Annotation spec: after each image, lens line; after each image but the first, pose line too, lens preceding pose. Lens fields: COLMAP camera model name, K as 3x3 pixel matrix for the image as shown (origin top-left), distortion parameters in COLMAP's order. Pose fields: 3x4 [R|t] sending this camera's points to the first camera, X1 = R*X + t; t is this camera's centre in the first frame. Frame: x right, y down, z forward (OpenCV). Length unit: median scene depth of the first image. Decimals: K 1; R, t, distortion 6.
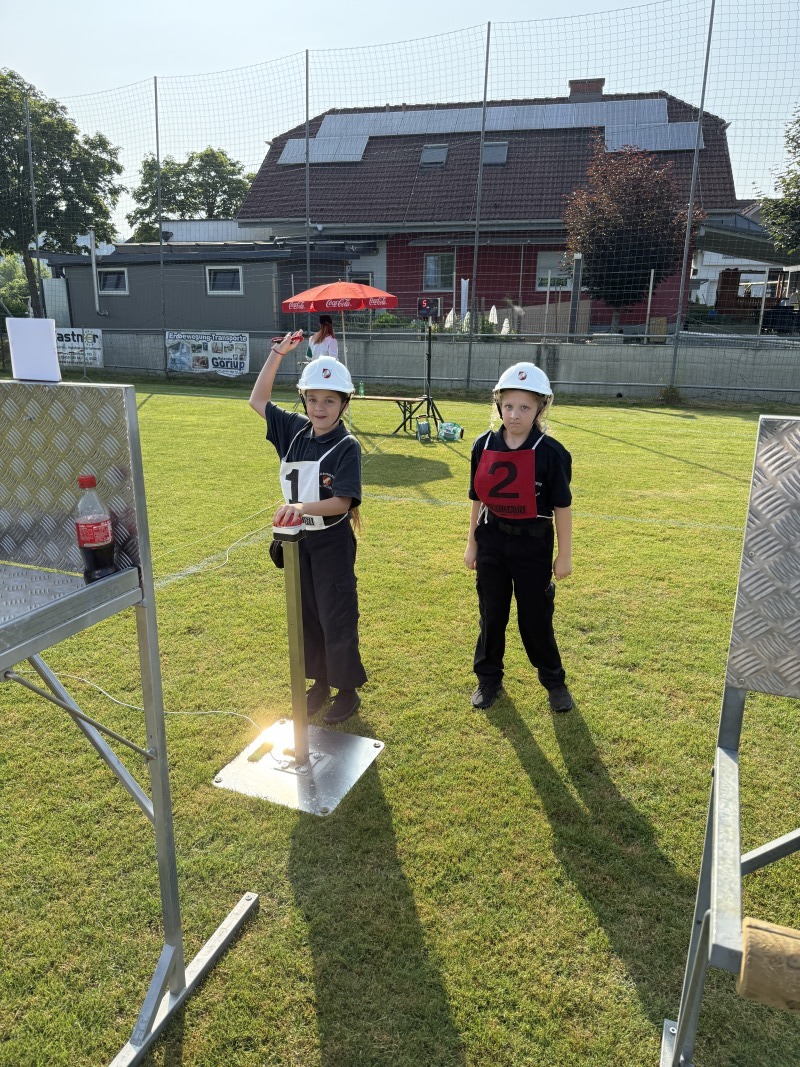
lens RADIAL K [[757.0, 0, 383.8], [0, 757.0, 528.9], [0, 0, 1]] dist [0.040678, -0.063138]
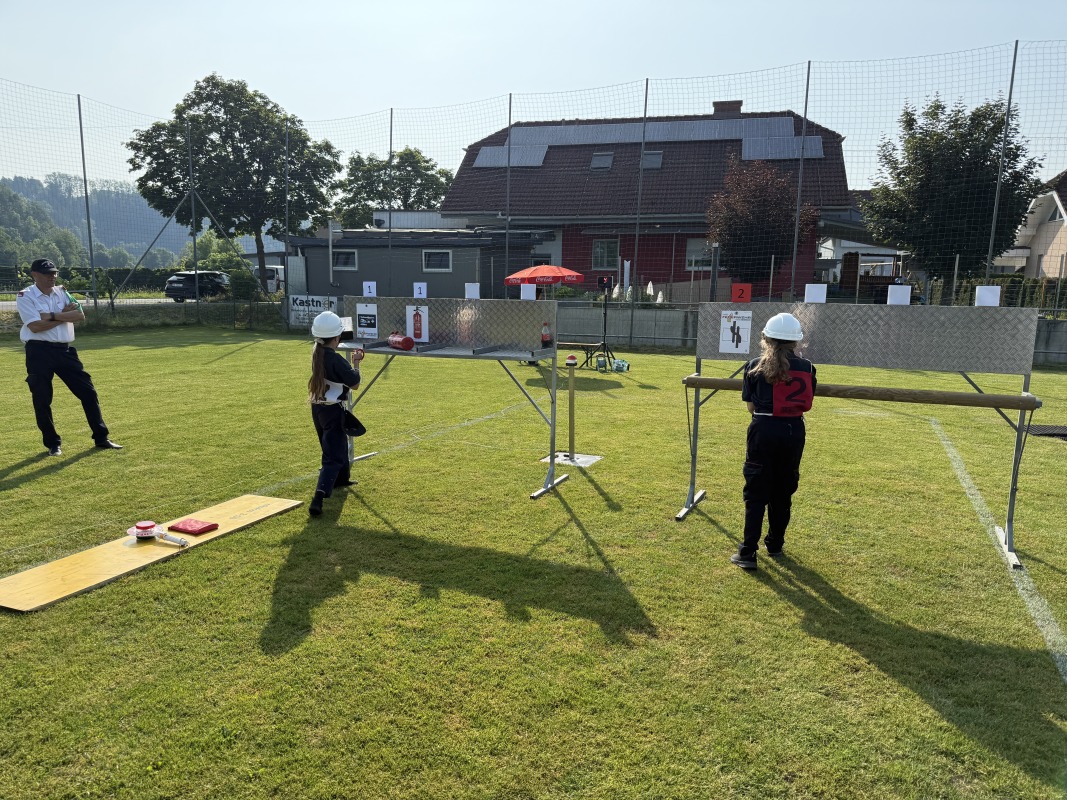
lens RADIAL K [[738.7, 0, 527.3], [0, 738.7, 400.6], [0, 0, 1]] dist [0.134483, -0.210232]
pose [[0.999634, 0.012511, -0.023976, -0.023226], [-0.015416, 0.992023, -0.125108, 0.049707], [0.022220, 0.125432, 0.991853, -0.169170]]
